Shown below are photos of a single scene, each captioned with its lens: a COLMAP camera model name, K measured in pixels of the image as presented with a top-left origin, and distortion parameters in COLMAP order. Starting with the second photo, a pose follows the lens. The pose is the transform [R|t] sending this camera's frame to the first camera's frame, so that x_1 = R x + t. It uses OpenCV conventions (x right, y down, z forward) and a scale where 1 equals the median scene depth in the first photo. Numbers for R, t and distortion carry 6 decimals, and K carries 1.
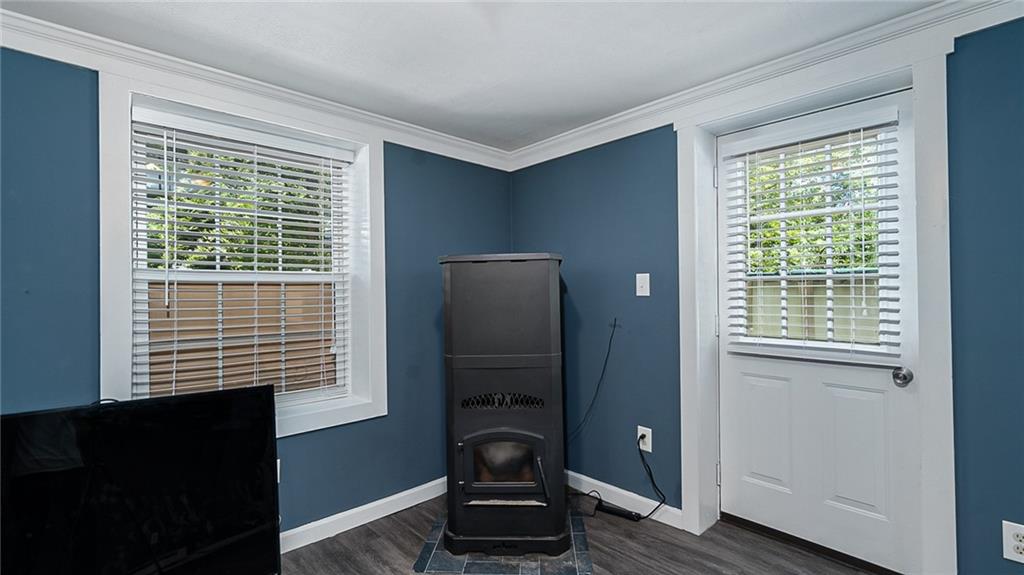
lens RADIAL K [[450.6, 0, 516.2], [0, 450.6, 283.0], [0, 0, 1]] dist [0.008138, -0.000354]
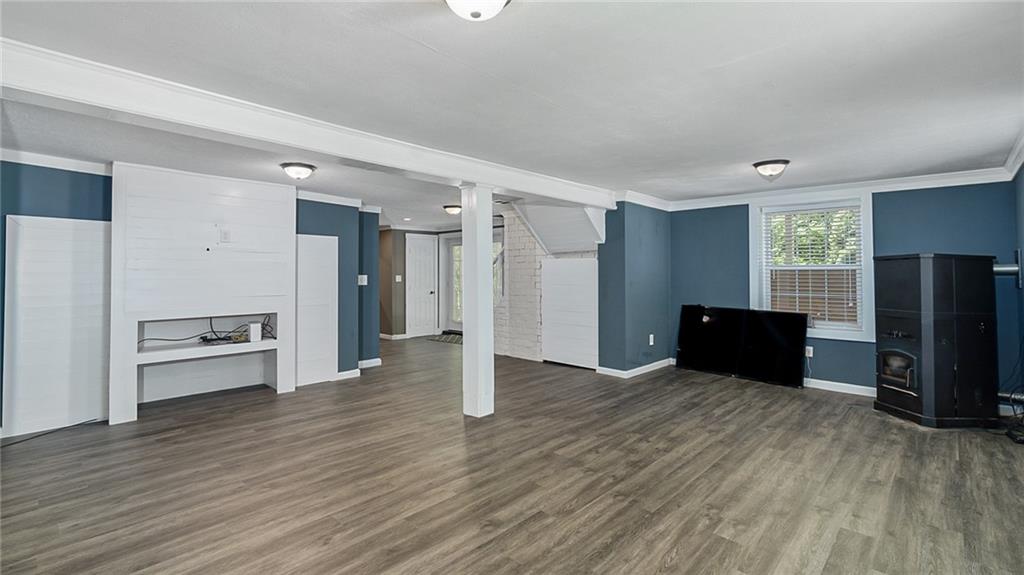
lens RADIAL K [[460.6, 0, 516.7], [0, 460.6, 286.5], [0, 0, 1]] dist [0.002825, 0.000787]
pose [[0.082973, 0.037394, -0.995850, 1.626589], [0.007585, 0.999243, 0.038153, -0.017168], [0.996523, -0.010719, 0.082627, -0.667091]]
